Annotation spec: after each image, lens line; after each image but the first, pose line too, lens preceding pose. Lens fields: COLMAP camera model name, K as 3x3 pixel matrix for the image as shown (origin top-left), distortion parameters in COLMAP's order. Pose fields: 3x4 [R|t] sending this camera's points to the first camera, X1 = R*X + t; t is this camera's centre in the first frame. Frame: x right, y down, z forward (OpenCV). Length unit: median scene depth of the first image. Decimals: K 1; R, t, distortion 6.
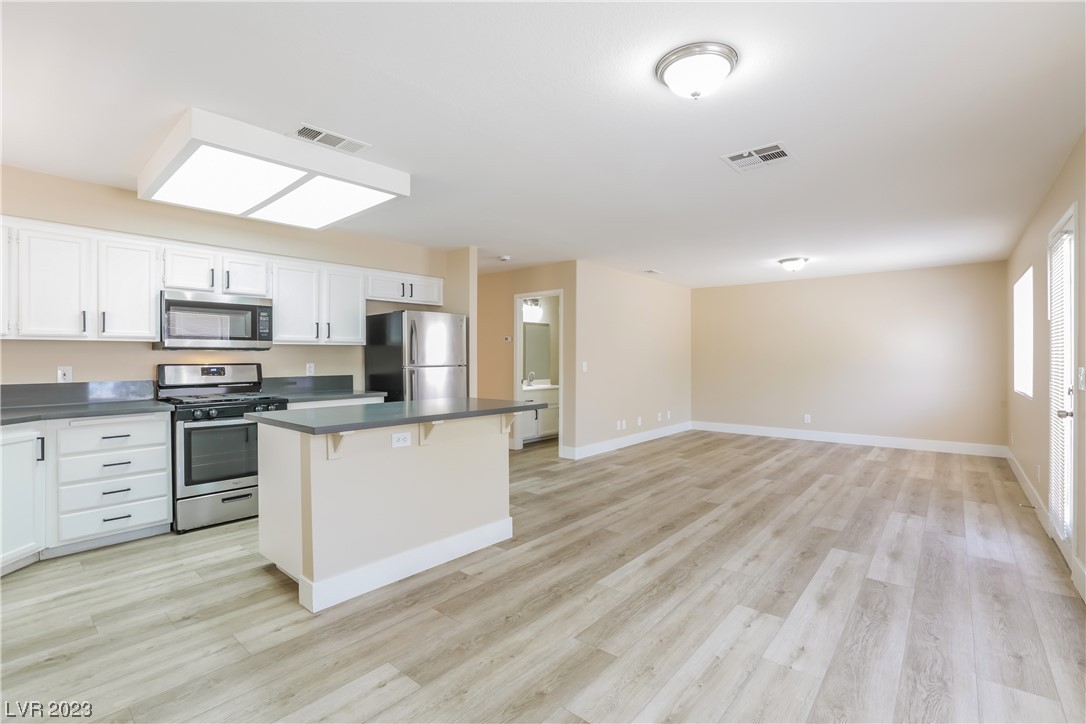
lens RADIAL K [[495.8, 0, 539.2], [0, 495.8, 359.0], [0, 0, 1]] dist [-0.053586, 0.020606]
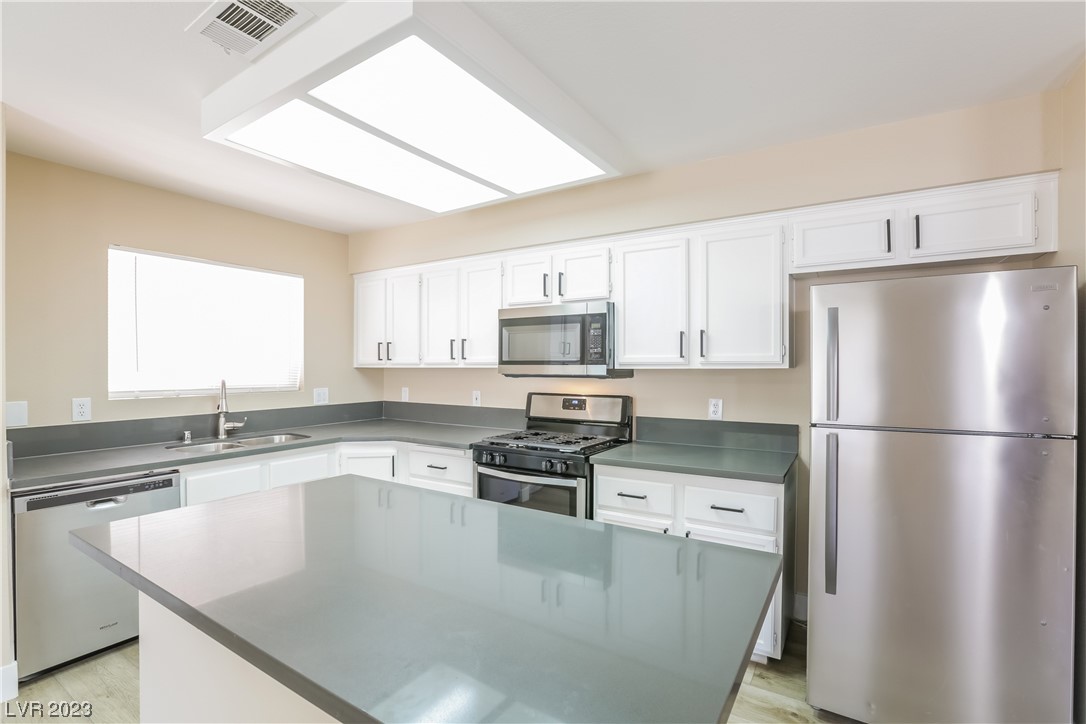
lens RADIAL K [[503.9, 0, 541.4], [0, 503.9, 380.5], [0, 0, 1]] dist [-0.059085, 0.020245]
pose [[0.146104, 0.033005, -0.988719, 0.131165], [-0.002648, 0.999453, 0.032972, -0.041532], [0.989266, -0.002199, 0.146111, 0.888446]]
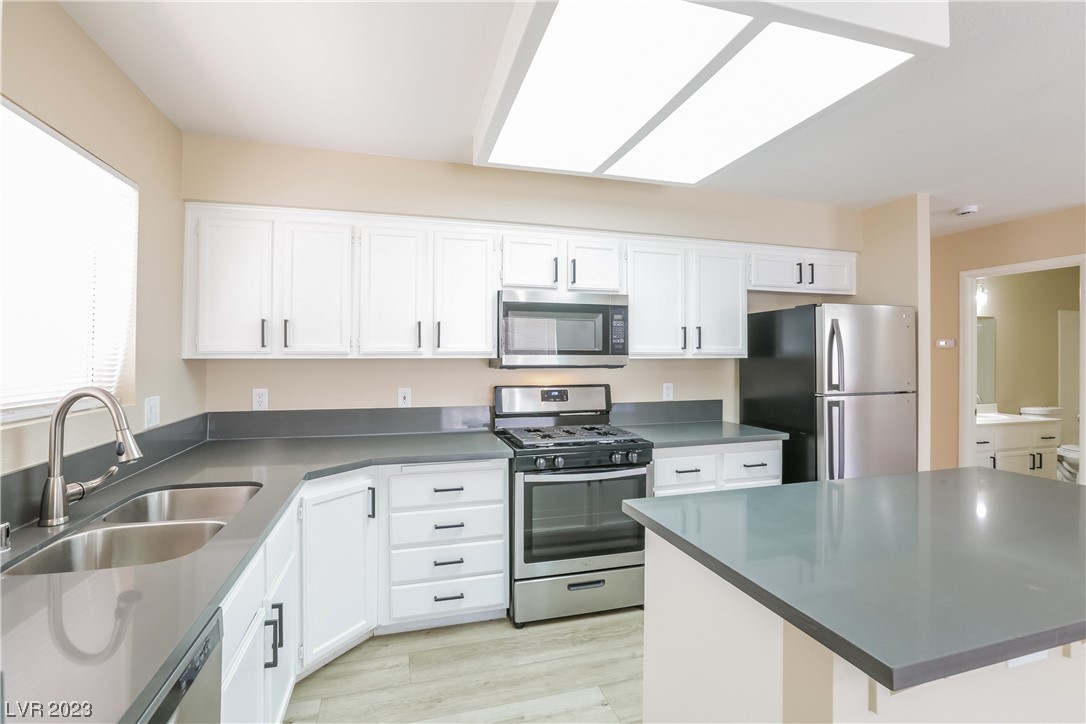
lens RADIAL K [[495.8, 0, 539.2], [0, 495.8, 359.0], [0, 0, 1]] dist [-0.053586, 0.020606]
pose [[0.837918, 0.007833, -0.545740, -0.290145], [-0.005968, 0.999969, 0.005190, -0.037512], [0.545764, -0.001092, 0.837938, 0.365978]]
